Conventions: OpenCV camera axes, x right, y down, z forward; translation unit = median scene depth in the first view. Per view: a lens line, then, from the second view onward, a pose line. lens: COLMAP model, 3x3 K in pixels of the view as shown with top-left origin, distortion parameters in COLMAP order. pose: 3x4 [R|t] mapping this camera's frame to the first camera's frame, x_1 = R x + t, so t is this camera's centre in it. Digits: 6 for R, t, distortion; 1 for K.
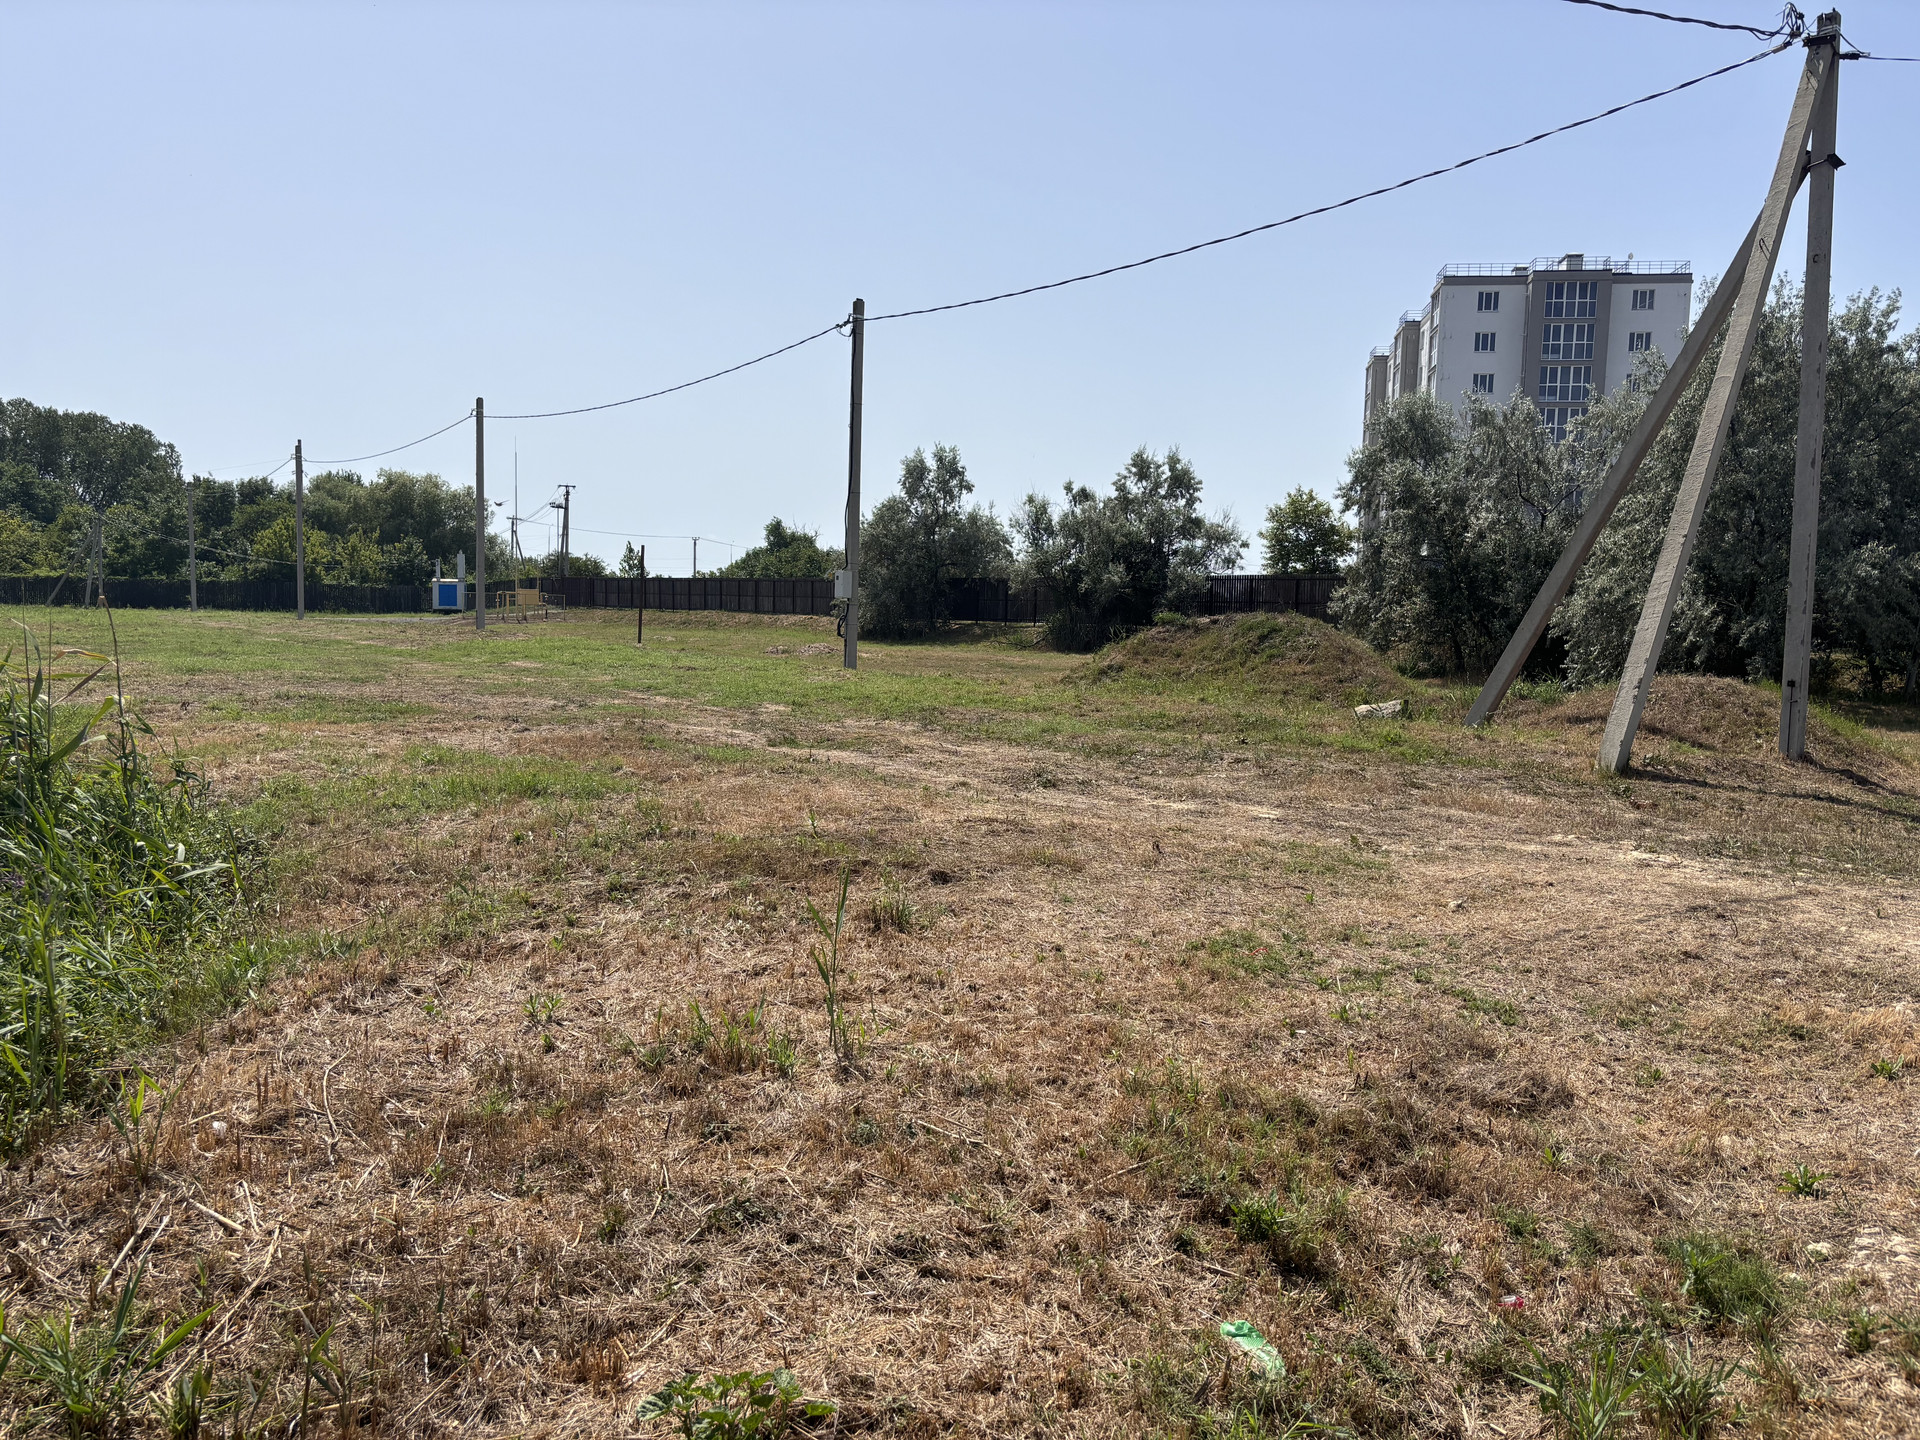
lens RADIAL K [[1470.1, 0, 965.9], [0, 1470.1, 729.1], [0, 0, 1]] dist [0.093088, -0.105716]
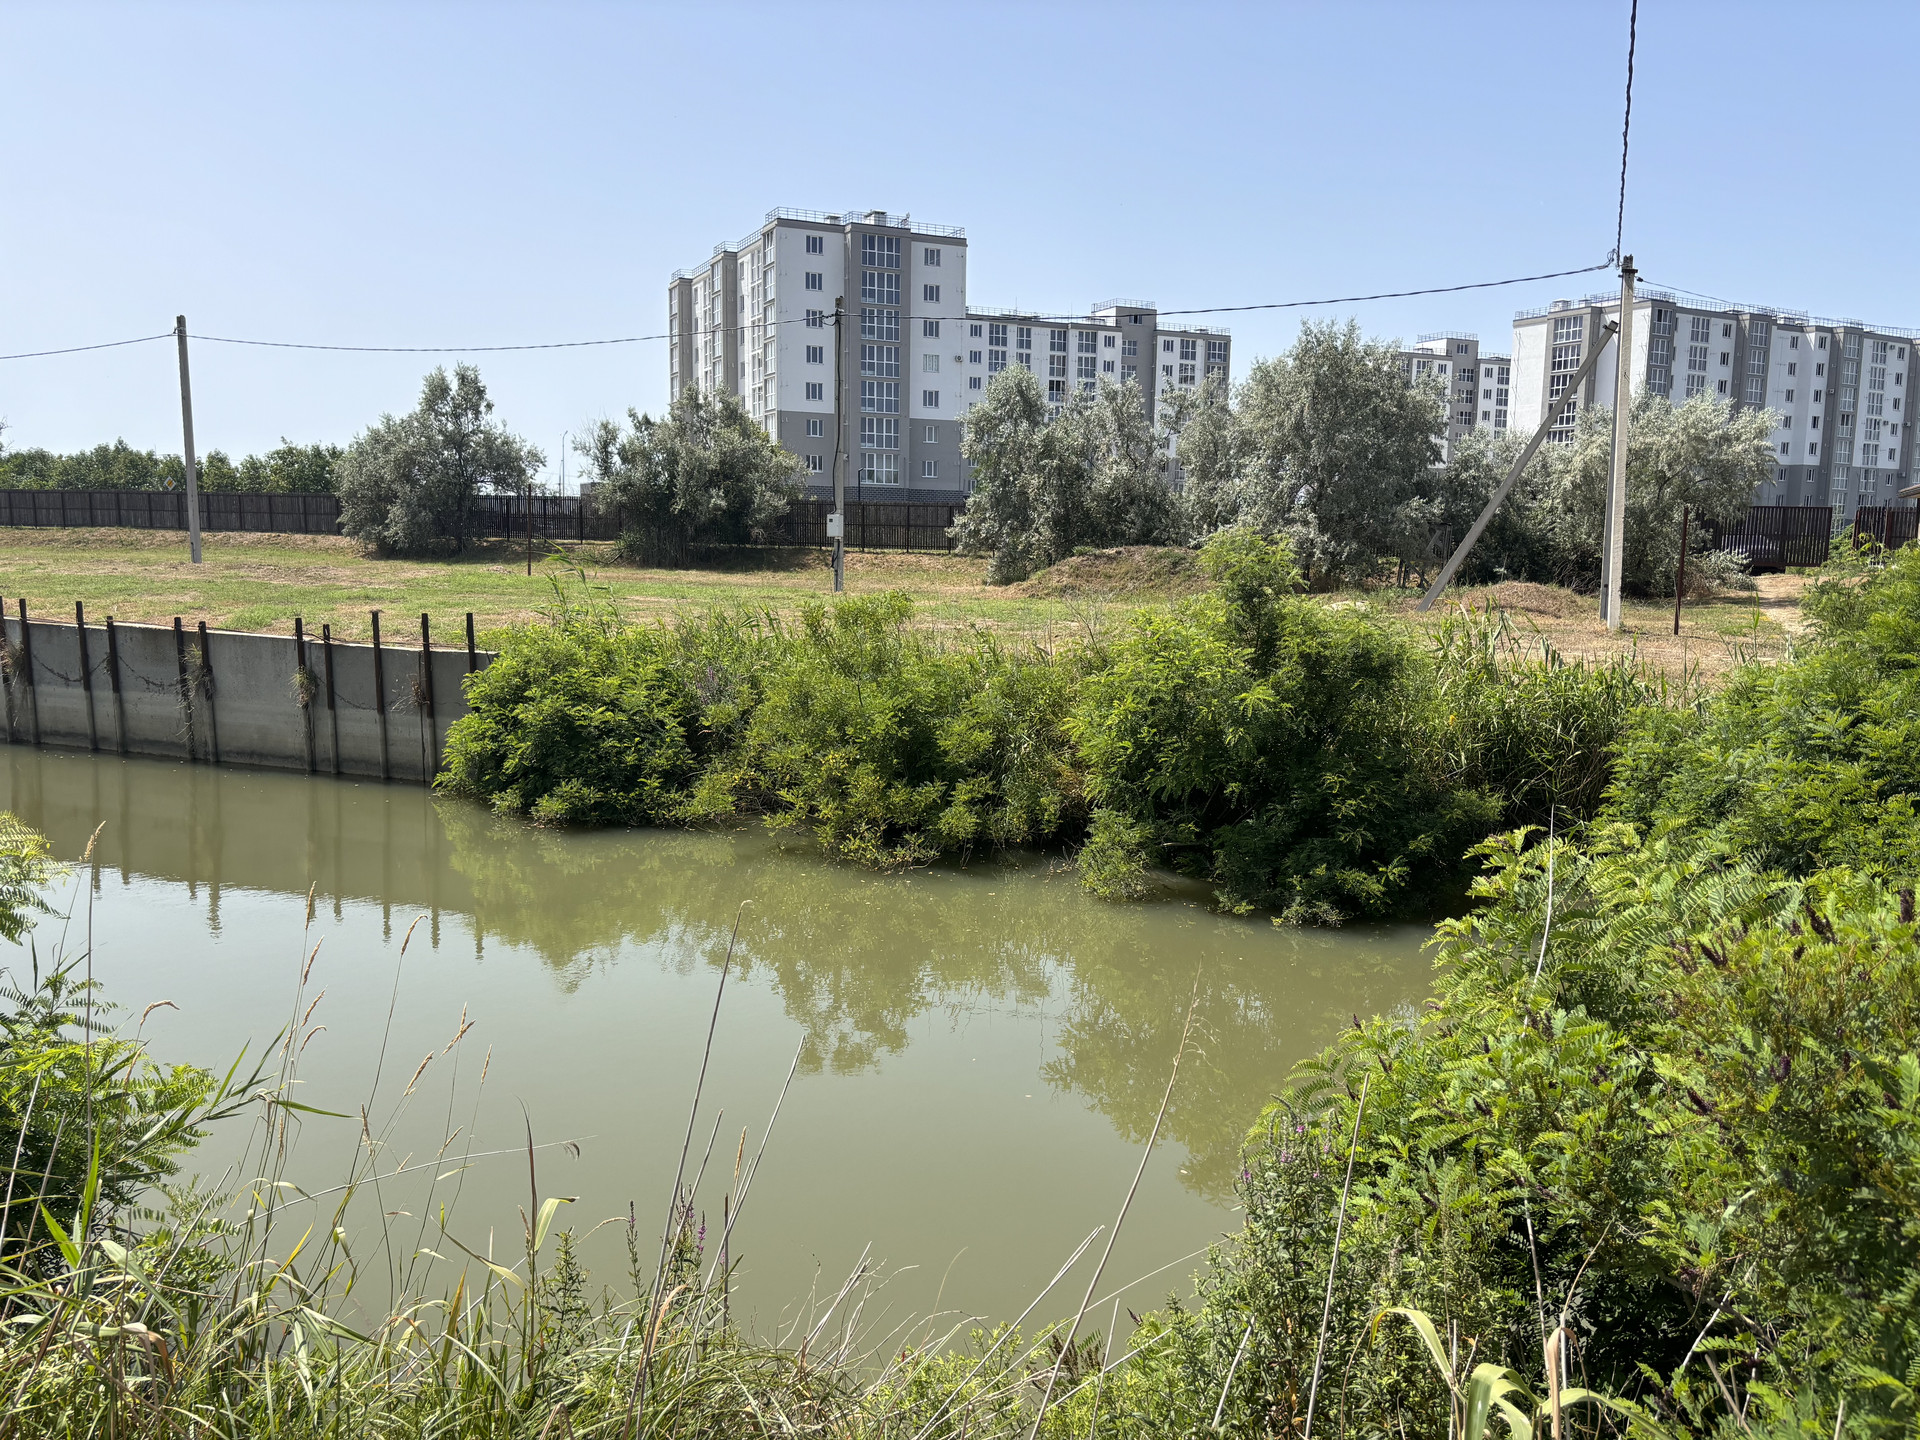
lens RADIAL K [[1470.1, 0, 965.9], [0, 1470.1, 729.1], [0, 0, 1]] dist [0.093088, -0.105716]
pose [[0.846593, -0.084869, 0.525431, -0.179899], [0.049189, 0.995456, 0.081535, -0.006559], [-0.529964, -0.043181, 0.846920, -0.034084]]
